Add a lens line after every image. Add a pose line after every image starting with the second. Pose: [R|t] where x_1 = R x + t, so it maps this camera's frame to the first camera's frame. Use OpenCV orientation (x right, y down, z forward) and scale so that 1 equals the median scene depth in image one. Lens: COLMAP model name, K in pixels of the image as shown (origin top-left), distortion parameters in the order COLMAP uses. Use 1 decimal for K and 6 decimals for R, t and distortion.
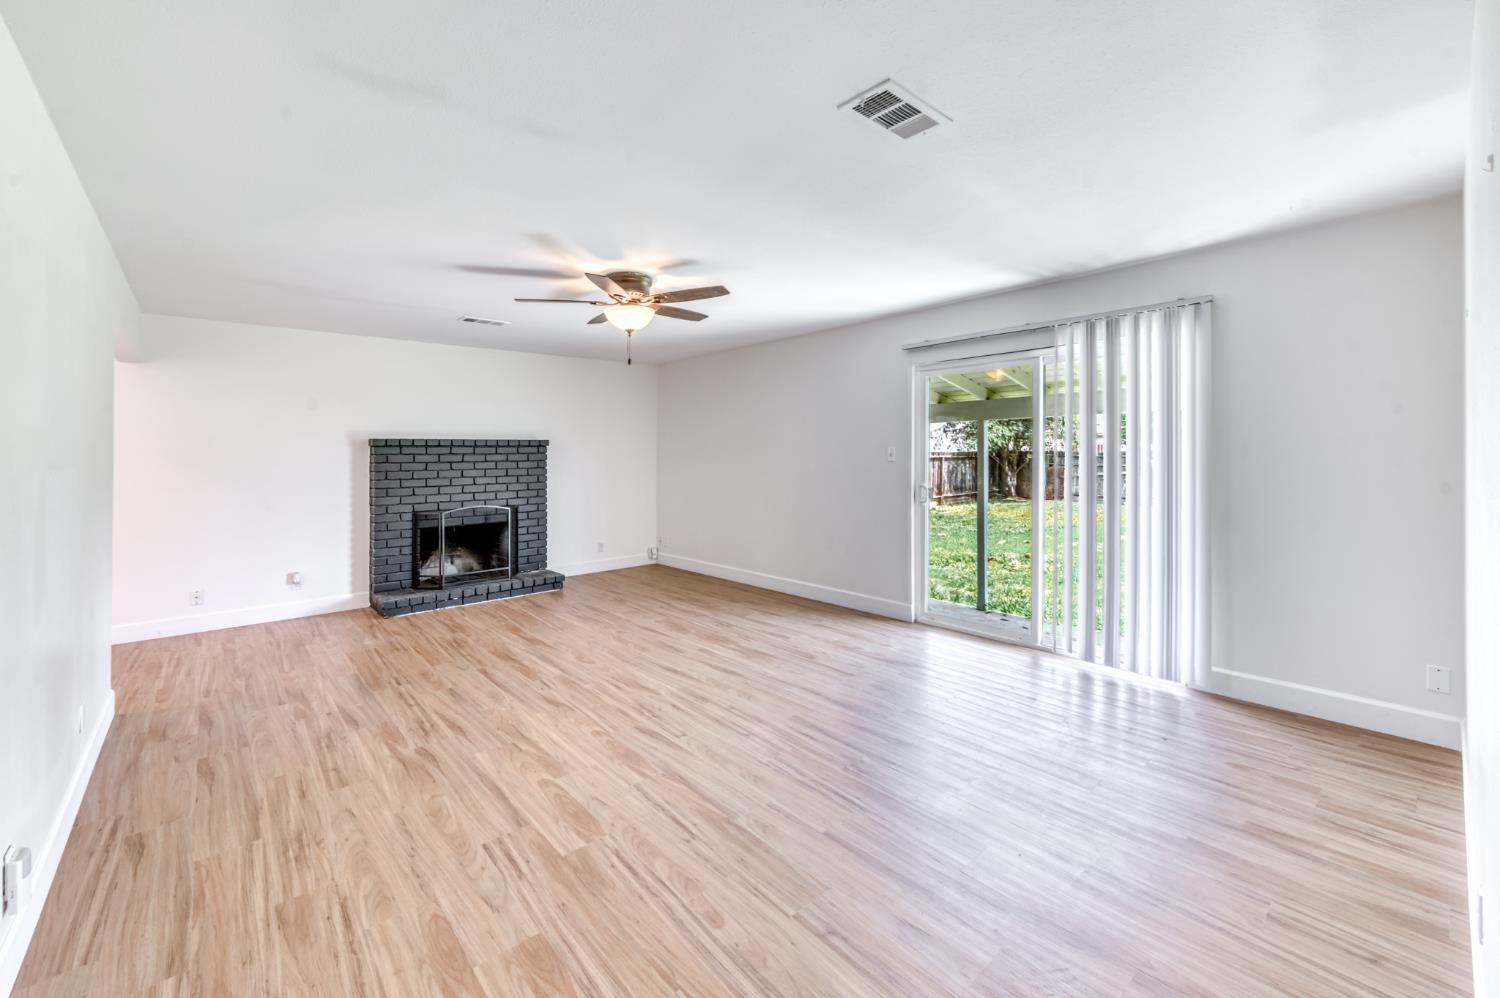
lens RADIAL K [[615.8, 0, 748.0], [0, 615.8, 444.9], [0, 0, 1]] dist [0.000811, -0.000403]
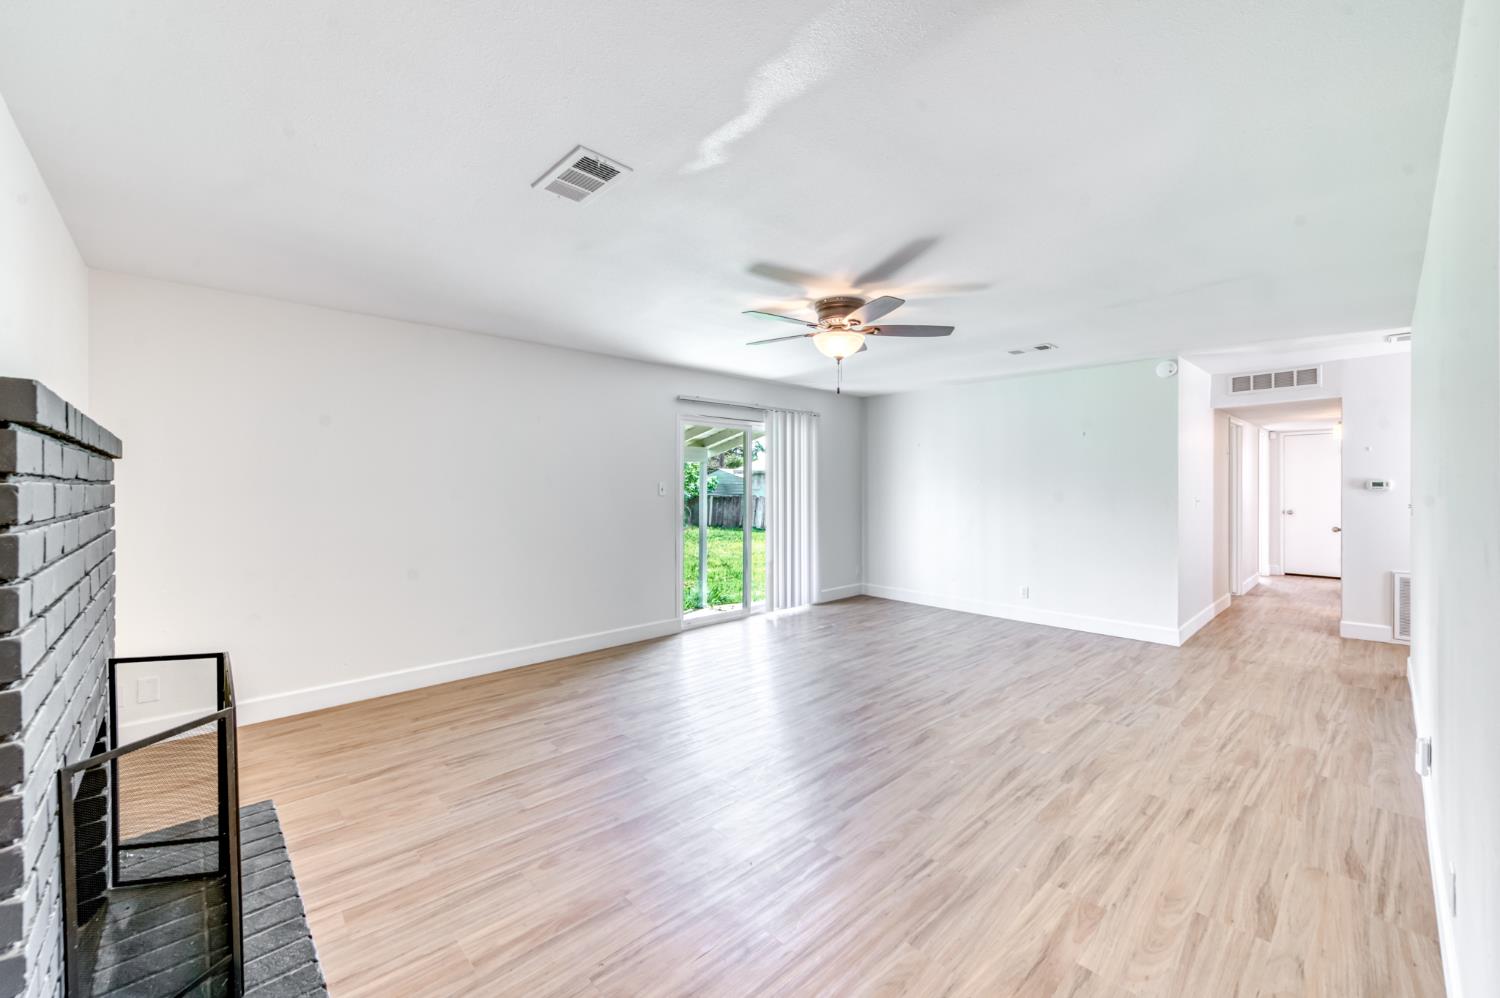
lens RADIAL K [[593.9, 0, 750.3], [0, 593.9, 488.2], [0, 0, 1]] dist [0.002649, 0.000138]
pose [[-0.033516, 0.004455, 0.999428, -1.332808], [-0.009495, 0.999944, -0.004776, 0.028392], [-0.999393, -0.009650, -0.033472, 1.392785]]
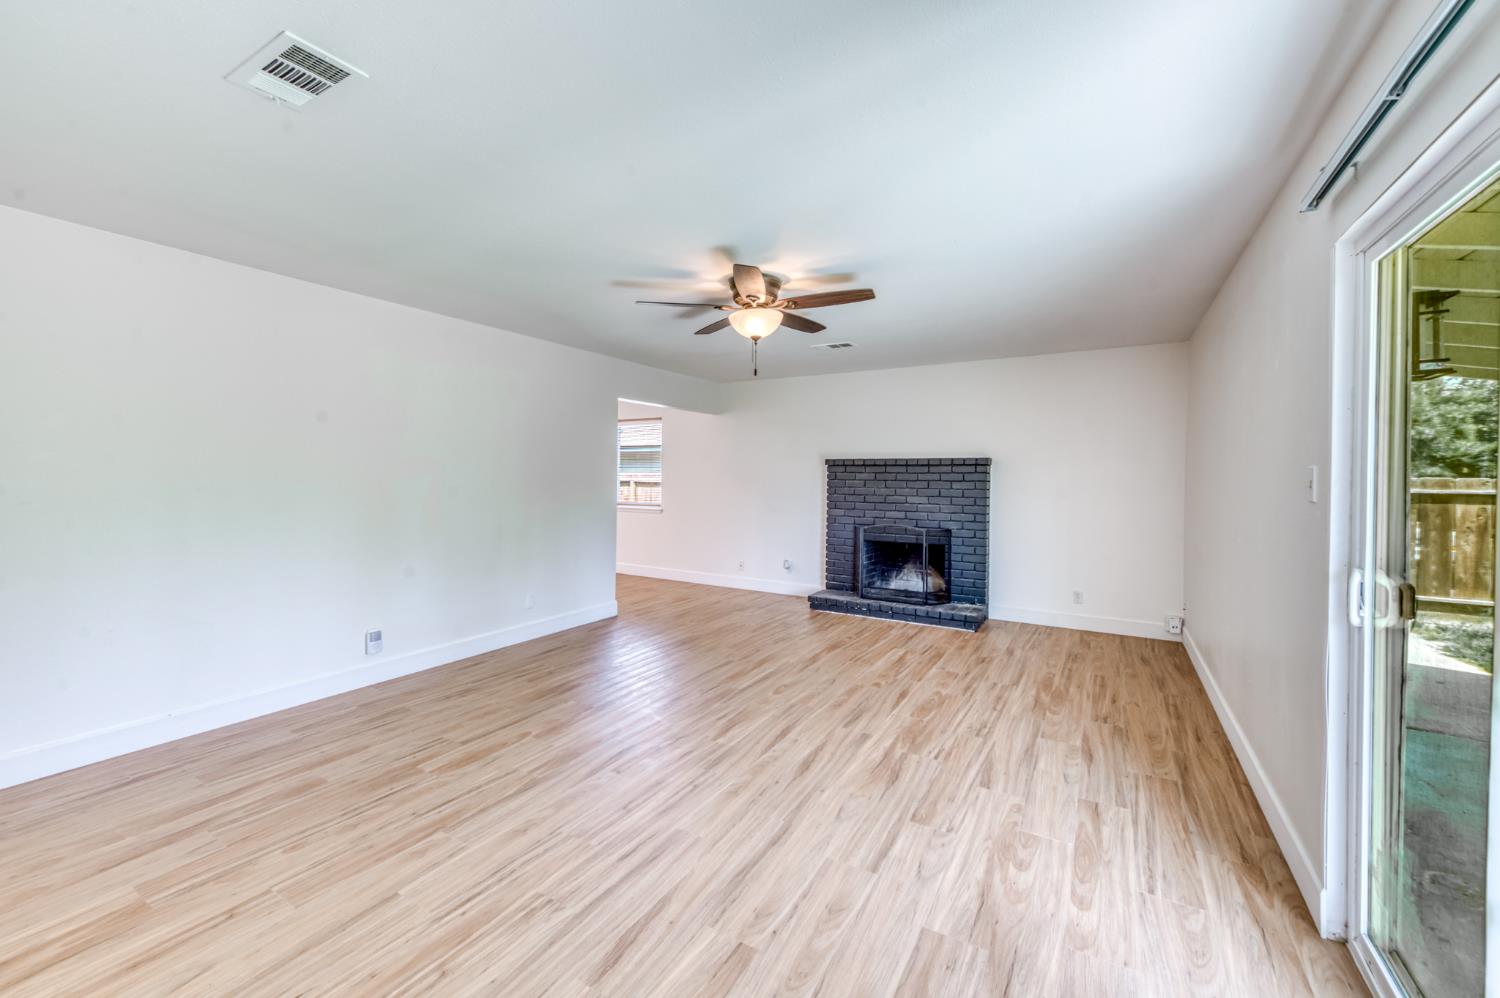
lens RADIAL K [[600.6, 0, 742.6], [0, 600.6, 469.1], [0, 0, 1]] dist [0.001819, -0.000185]
pose [[0.298404, 0.004723, -0.954428, 0.779338], [0.003589, 0.999975, 0.006070, 0.003333], [0.954433, -0.005236, 0.298379, 0.857531]]
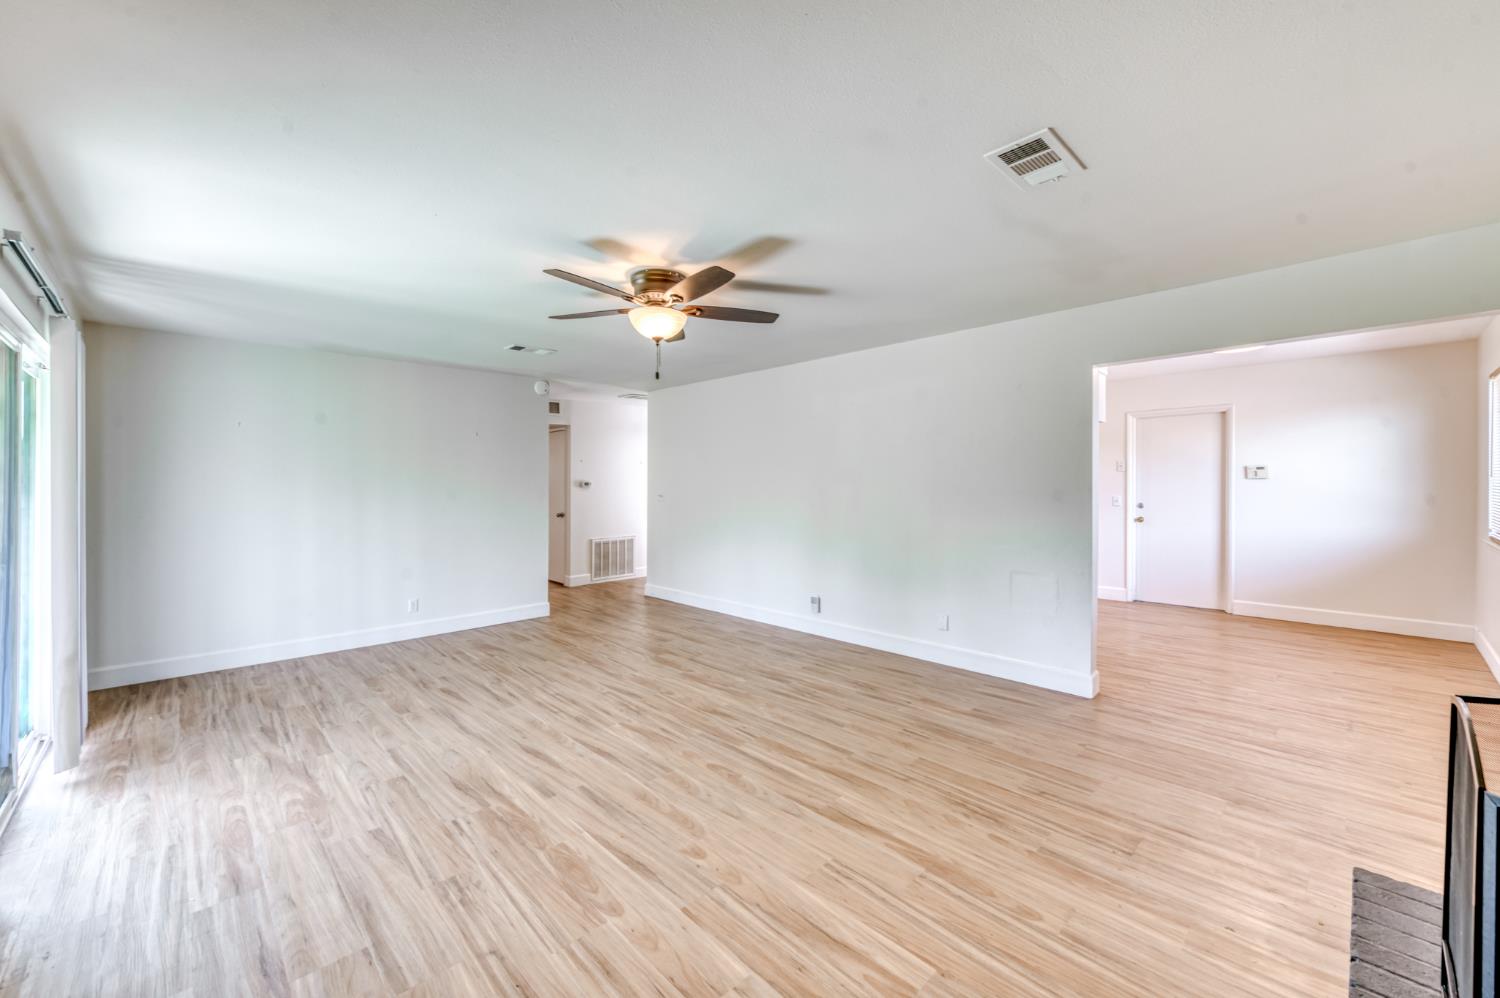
lens RADIAL K [[598.2, 0, 743.0], [0, 598.2, 493.0], [0, 0, 1]] dist [0.000922, -0.000199]
pose [[-0.999116, 0.018094, -0.037957, -0.343180], [0.017873, 0.999821, 0.006161, 0.031106], [0.038061, 0.005477, -0.999260, 2.176047]]
